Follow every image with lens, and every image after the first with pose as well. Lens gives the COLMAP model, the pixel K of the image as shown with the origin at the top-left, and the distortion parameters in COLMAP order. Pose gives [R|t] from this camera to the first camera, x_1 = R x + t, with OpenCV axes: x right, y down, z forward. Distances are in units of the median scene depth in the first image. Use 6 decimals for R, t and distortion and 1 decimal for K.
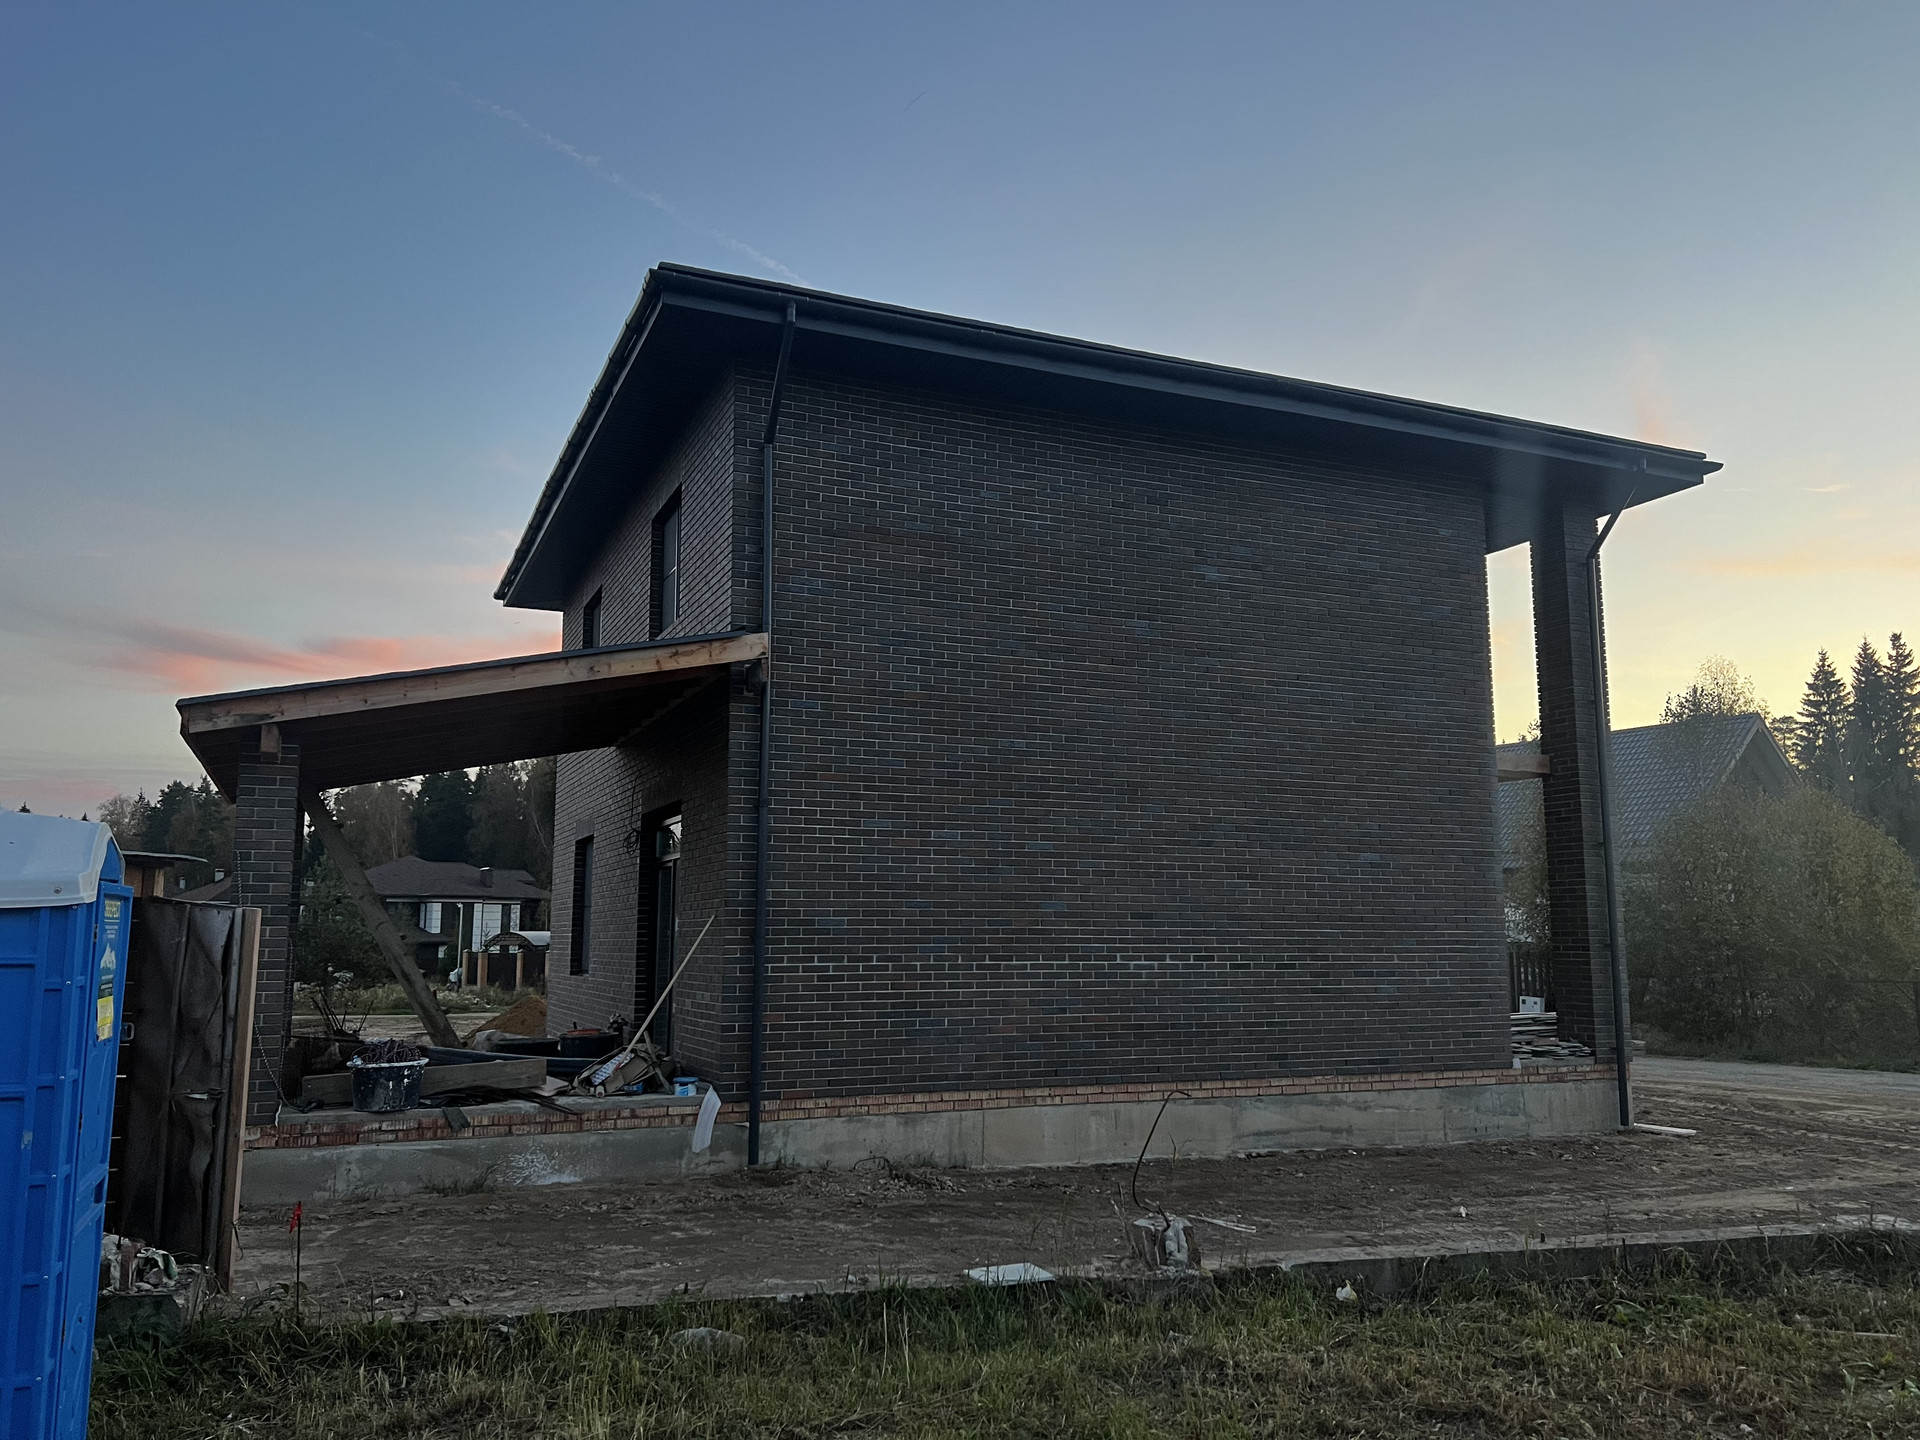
lens RADIAL K [[1455.7, 0, 950.6], [0, 1455.7, 720.2], [0, 0, 1]] dist [0.032261, -0.026874]
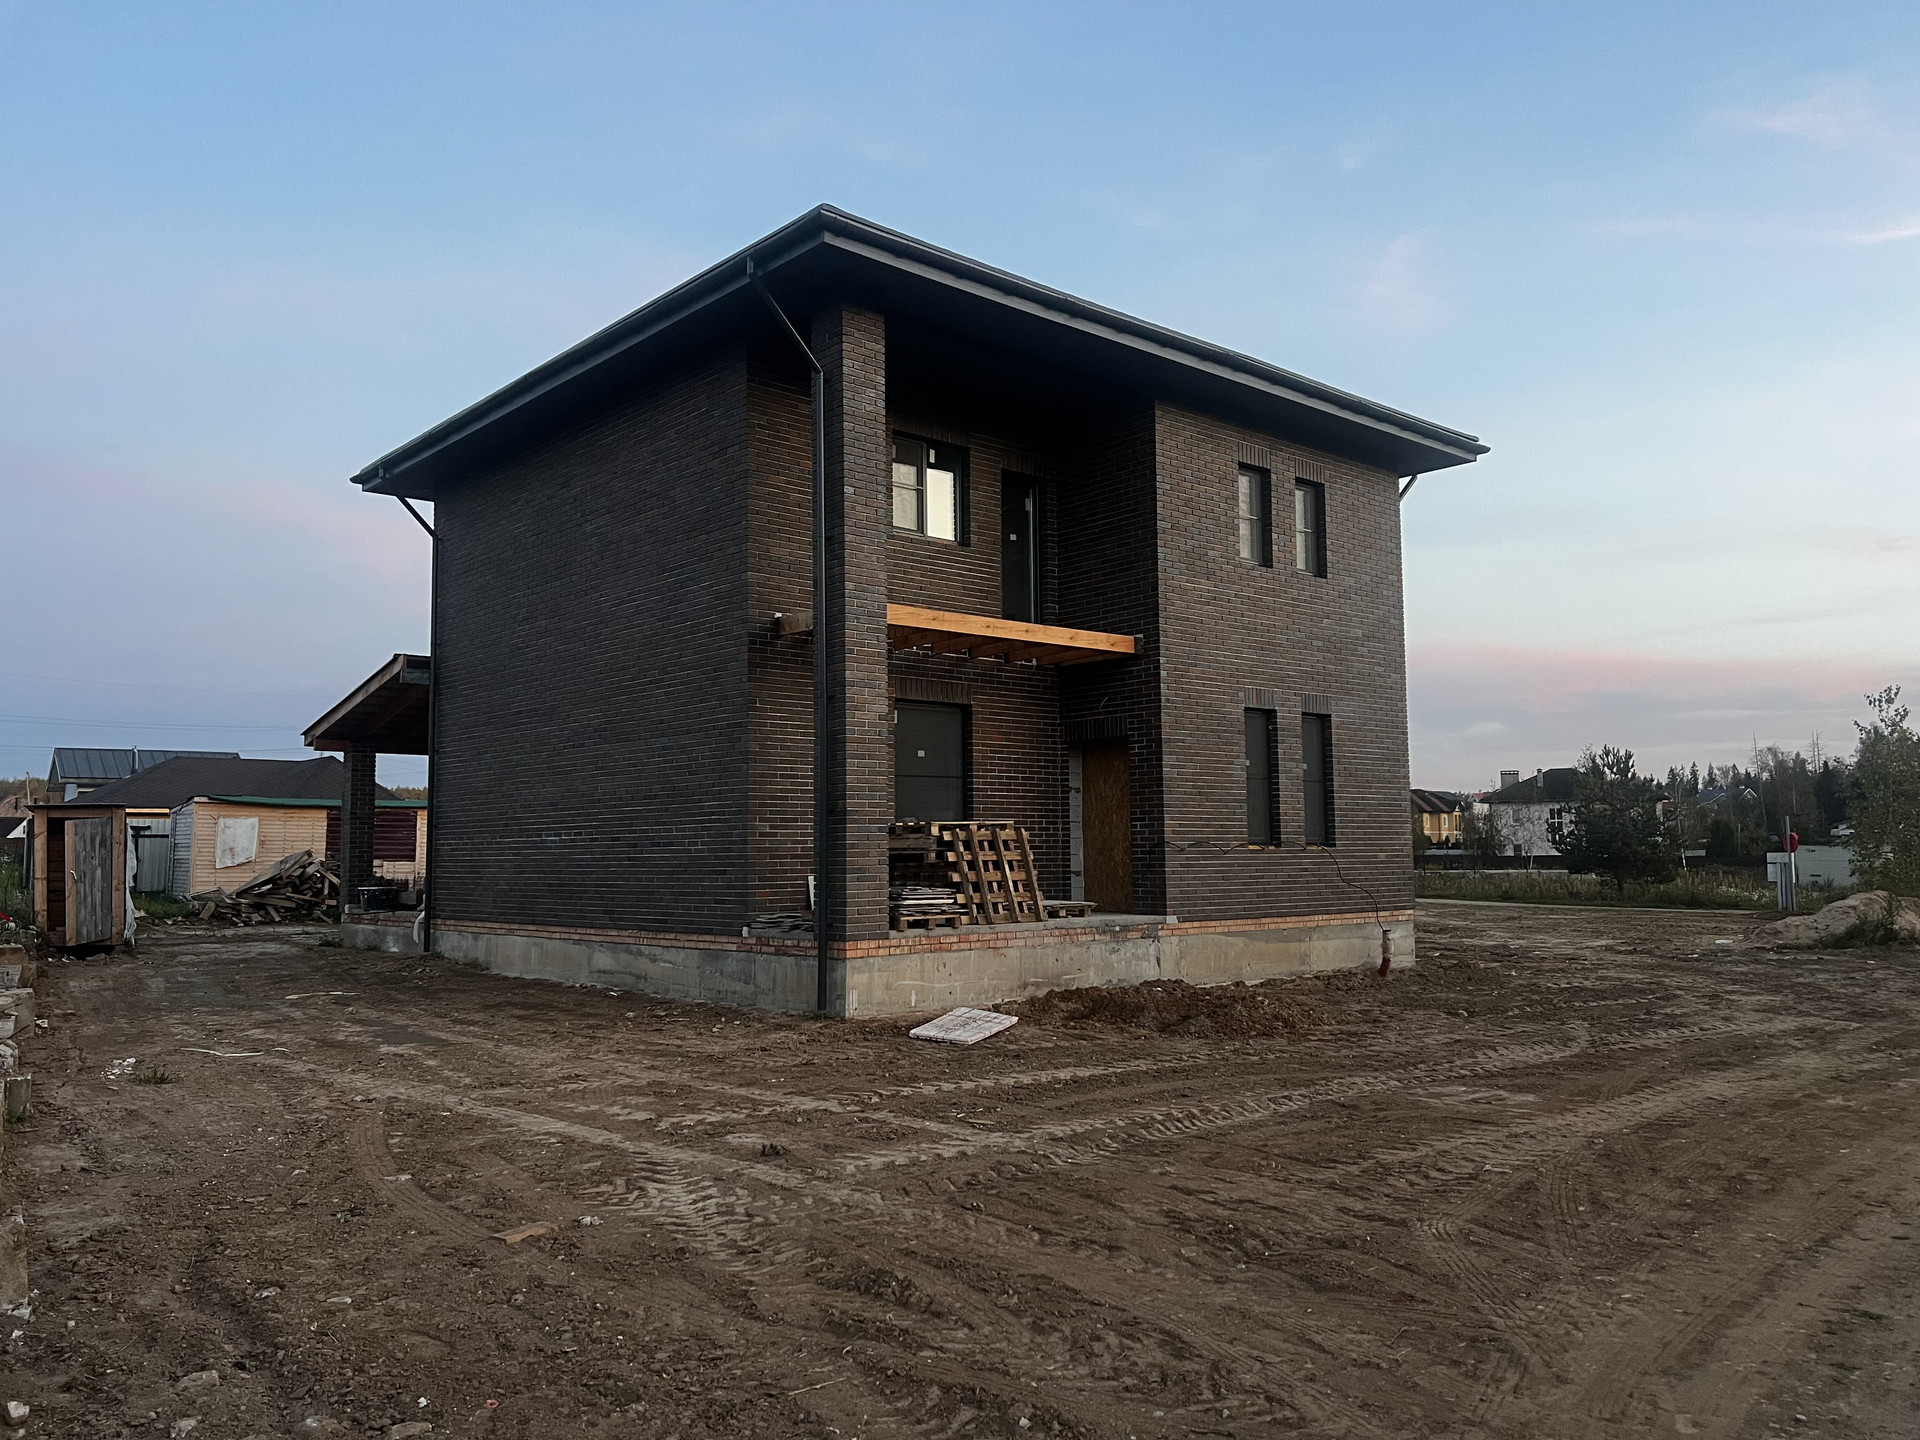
lens RADIAL K [[1455.7, 0, 961.3], [0, 1455.7, 730.2], [0, 0, 1]] dist [0.032261, -0.026874]
pose [[0.315187, -0.088533, -0.944891, 1.437646], [0.148486, 0.987977, -0.043039, 0.170181], [0.937342, -0.126738, 0.324543, 0.867956]]
